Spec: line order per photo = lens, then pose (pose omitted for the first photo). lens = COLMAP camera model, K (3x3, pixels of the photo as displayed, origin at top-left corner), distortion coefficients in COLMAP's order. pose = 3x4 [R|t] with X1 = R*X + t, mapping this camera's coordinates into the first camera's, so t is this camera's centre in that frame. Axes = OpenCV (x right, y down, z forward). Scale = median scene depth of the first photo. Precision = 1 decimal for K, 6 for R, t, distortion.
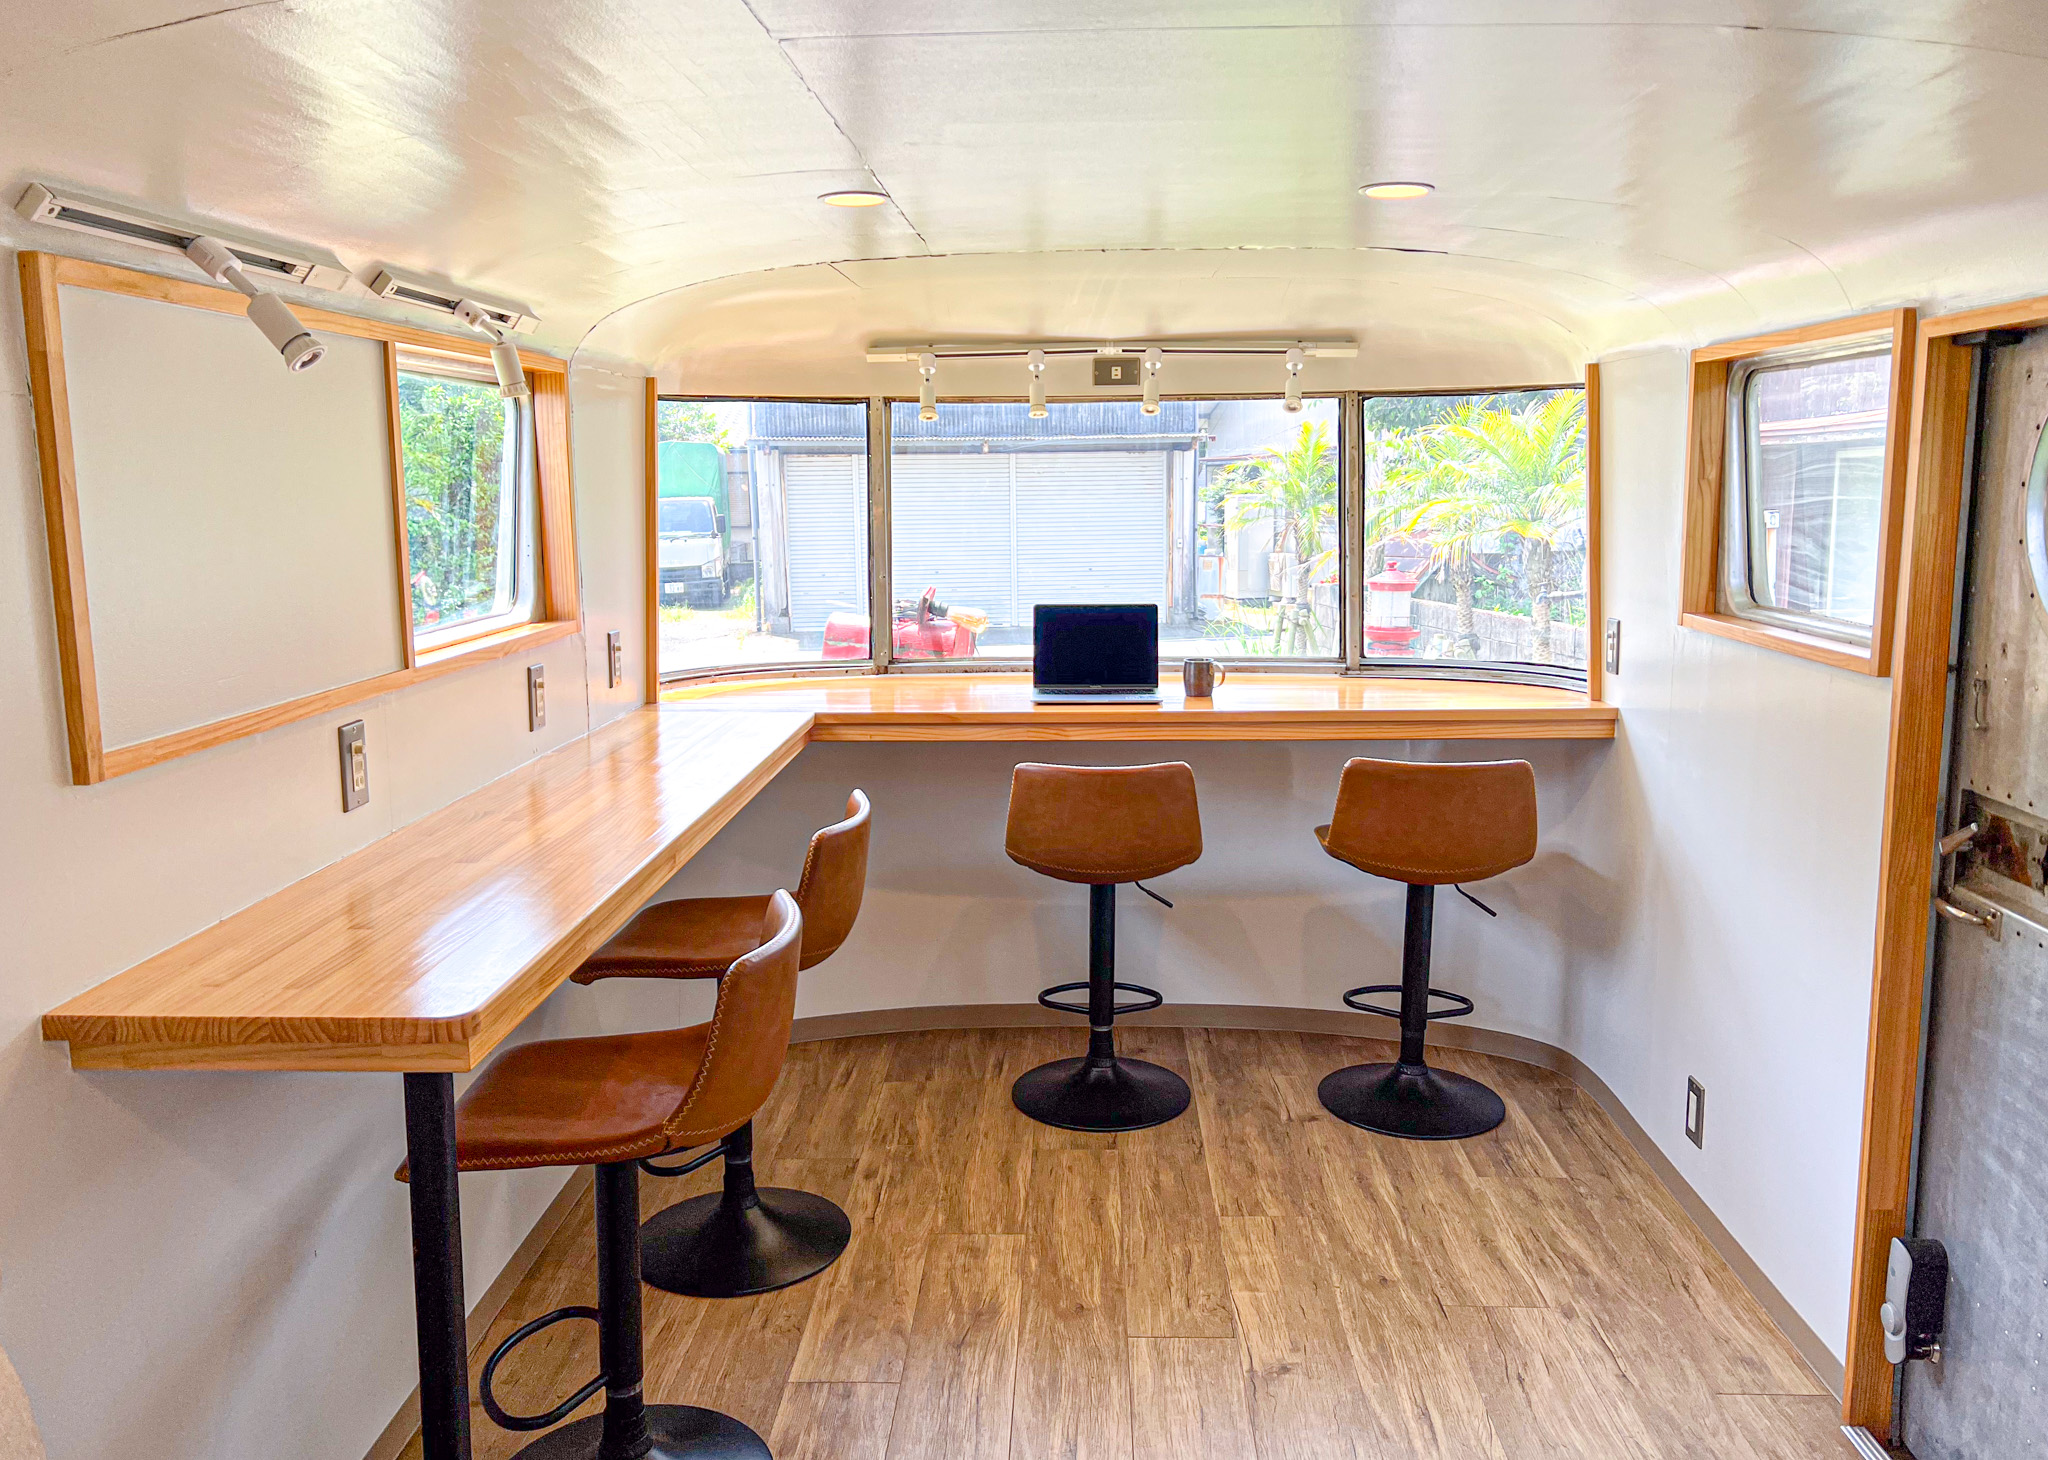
lens RADIAL K [[1581.4, 0, 1032.7], [0, 1581.4, 694.7], [0, 0, 1]] dist [0.056585, -0.022556]
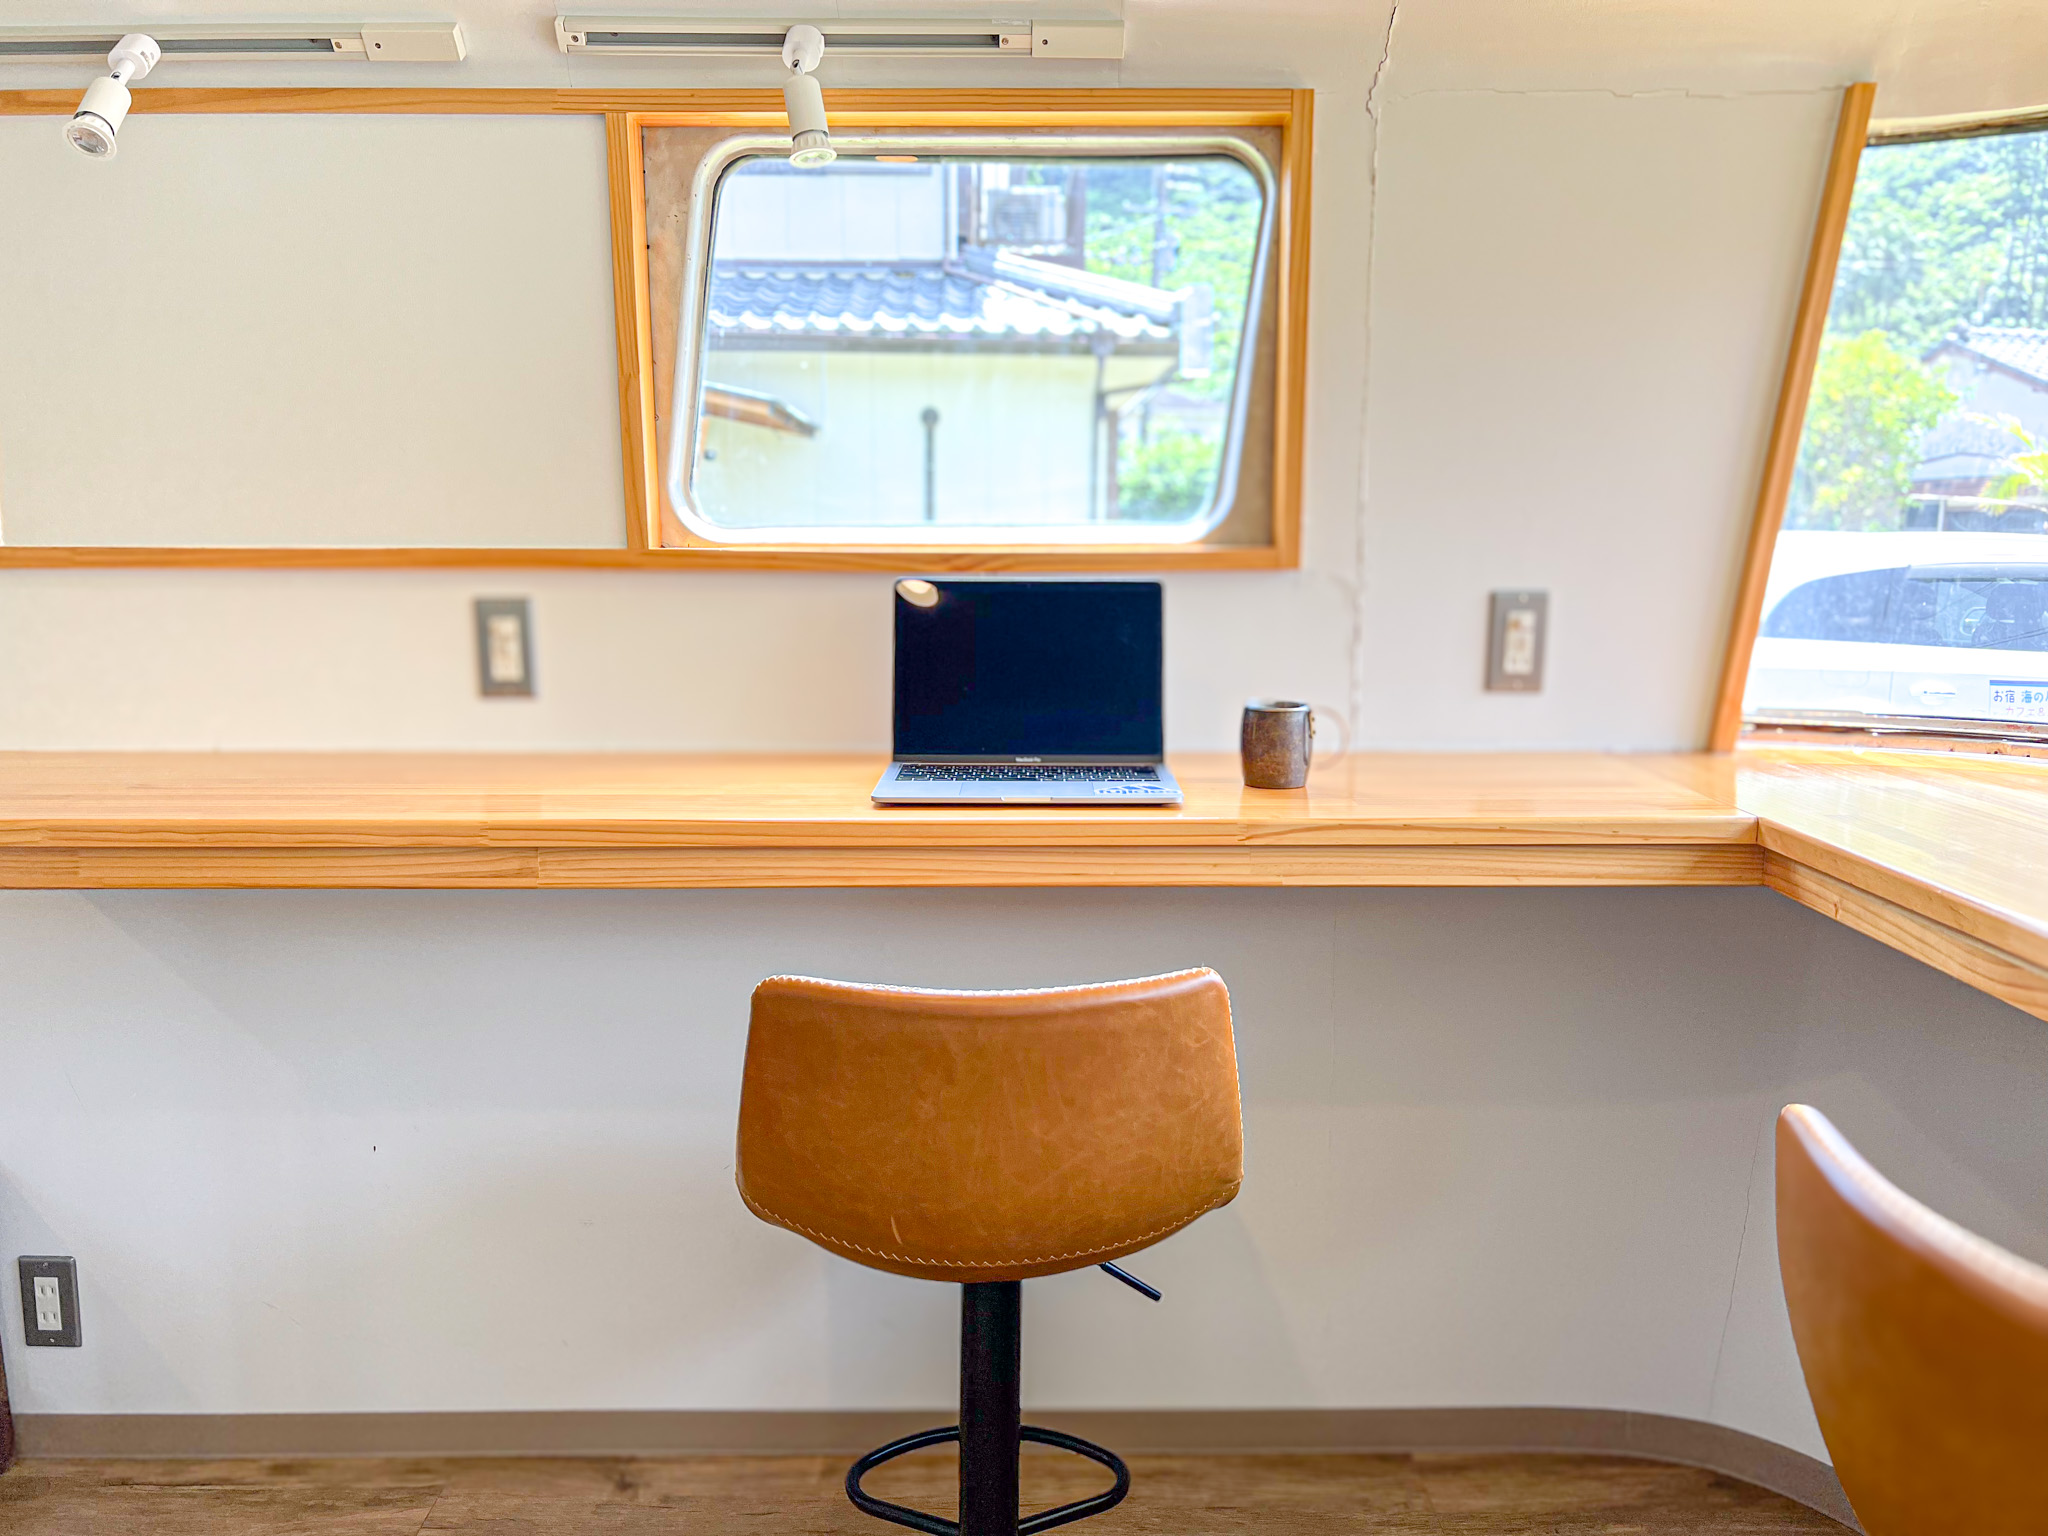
lens RADIAL K [[1510.0, 0, 1025.1], [0, 1510.0, 772.9], [0, 0, 1]] dist [0.007928, -0.000910]
pose [[0.036304, 0.167636, -0.985180, 0.264573], [-0.143822, 0.976444, 0.160849, -0.039565], [0.988937, 0.135851, 0.059558, 0.849847]]
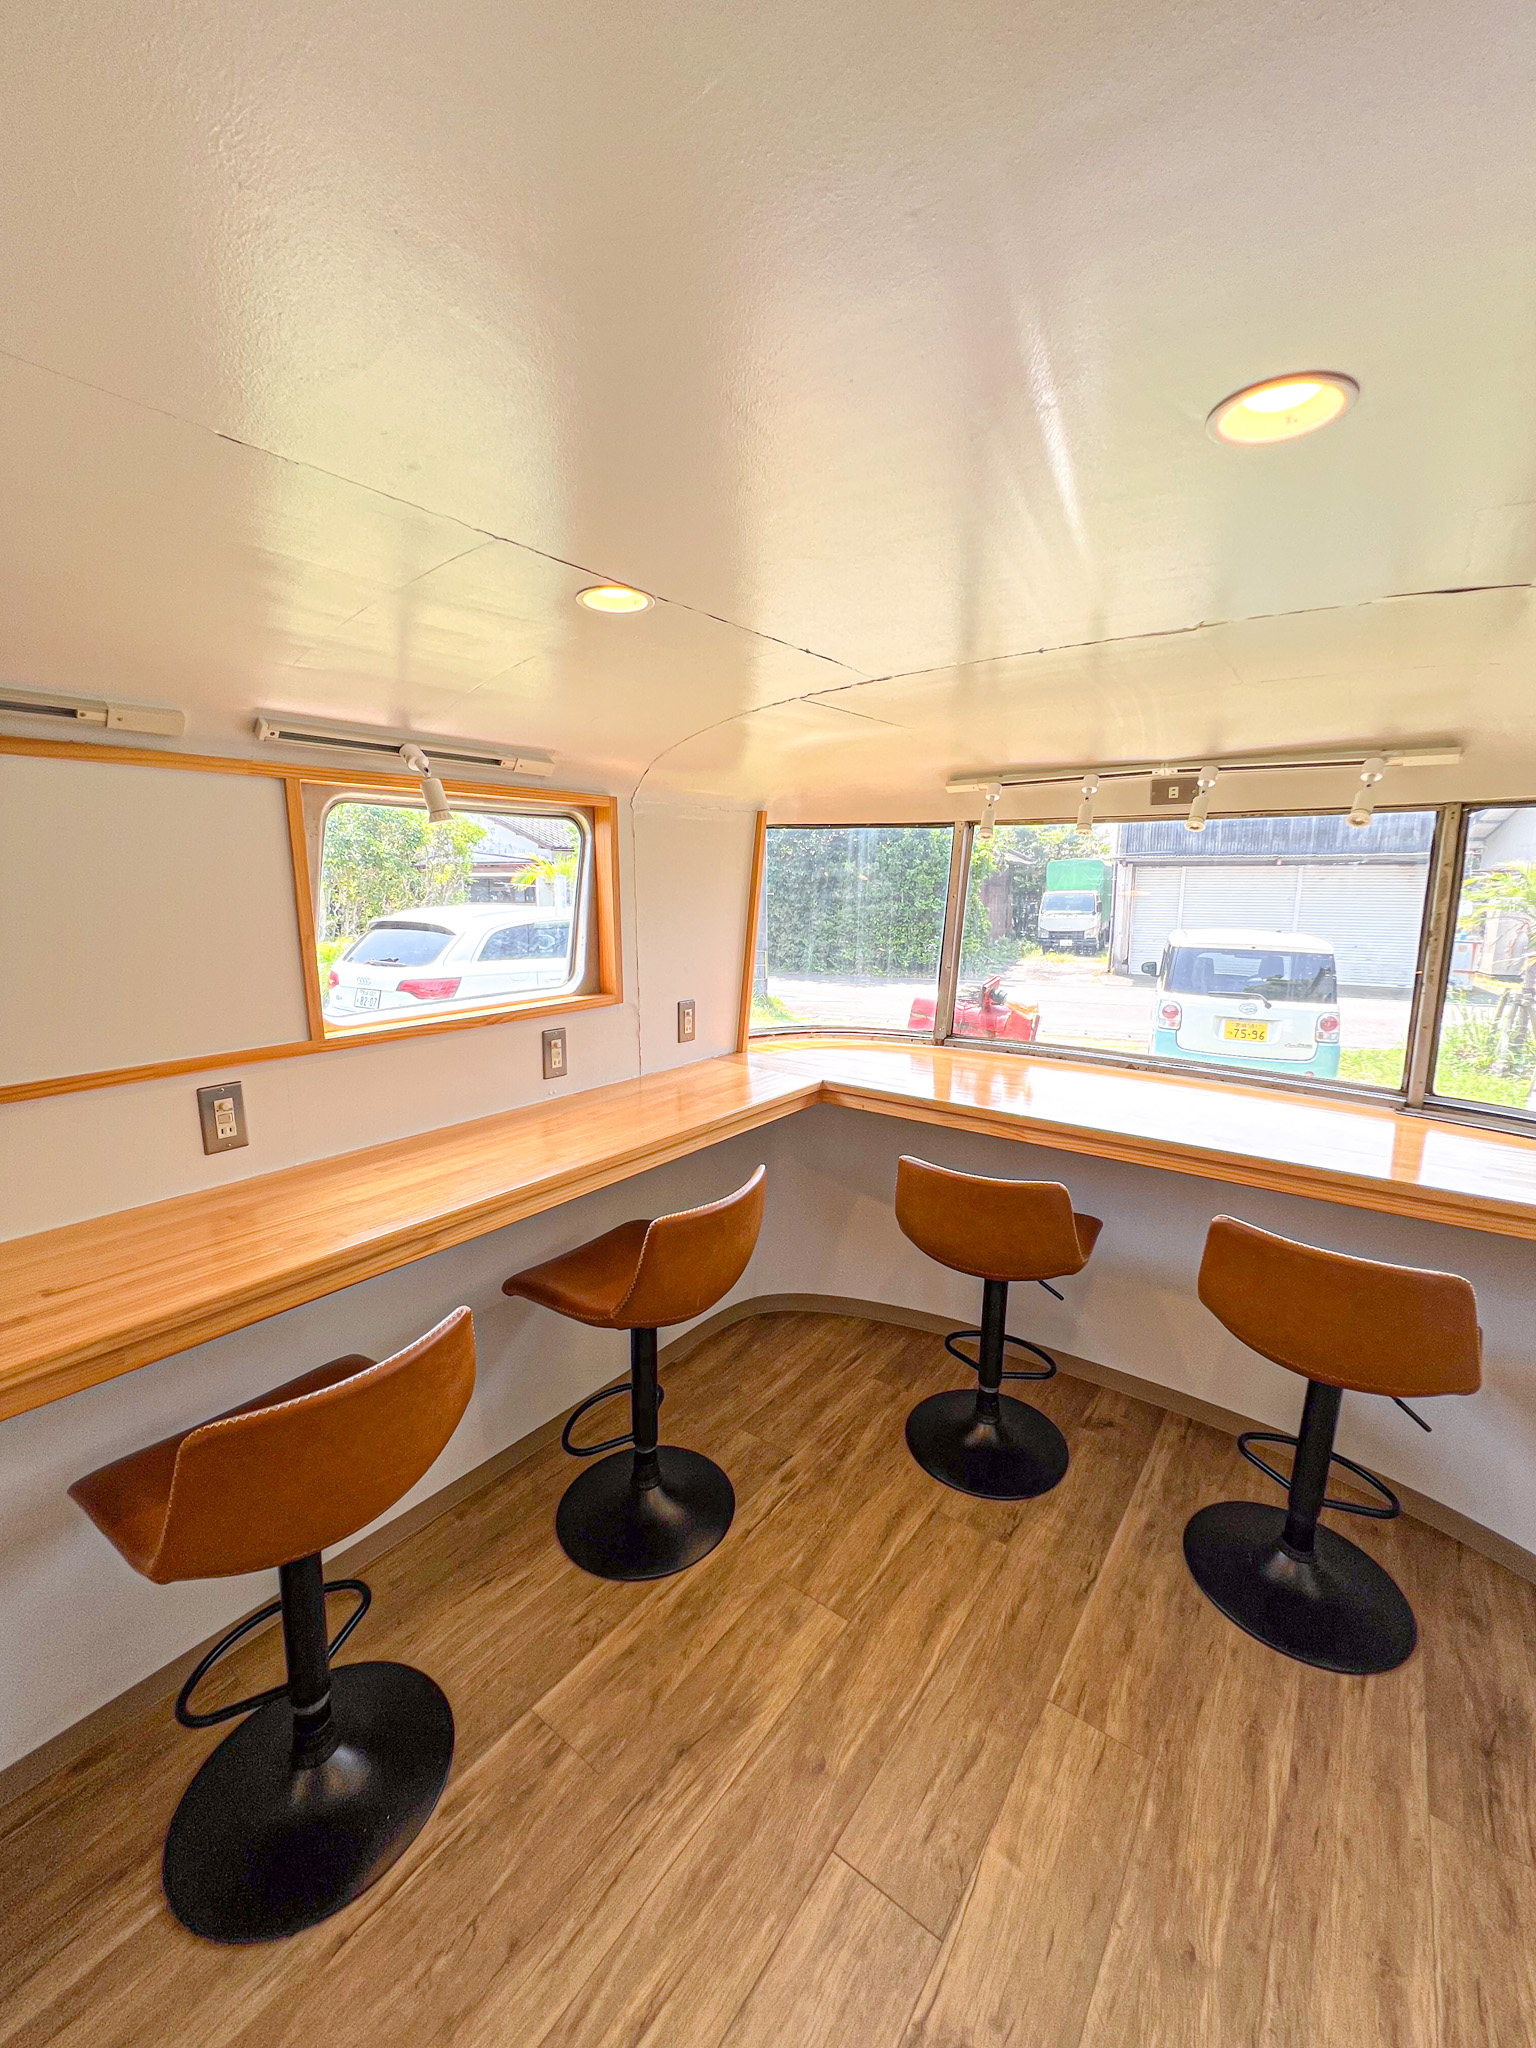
lens RADIAL K [[831.2, 0, 768.0], [0, 831.2, 1022.7], [0, 0, 1]] dist [-0.001649, 0.002557]
pose [[0.820551, 0.111900, -0.560512, 0.198154], [-0.090845, 0.993716, 0.065394, -0.076823], [0.564307, -0.002740, 0.825560, 0.481588]]
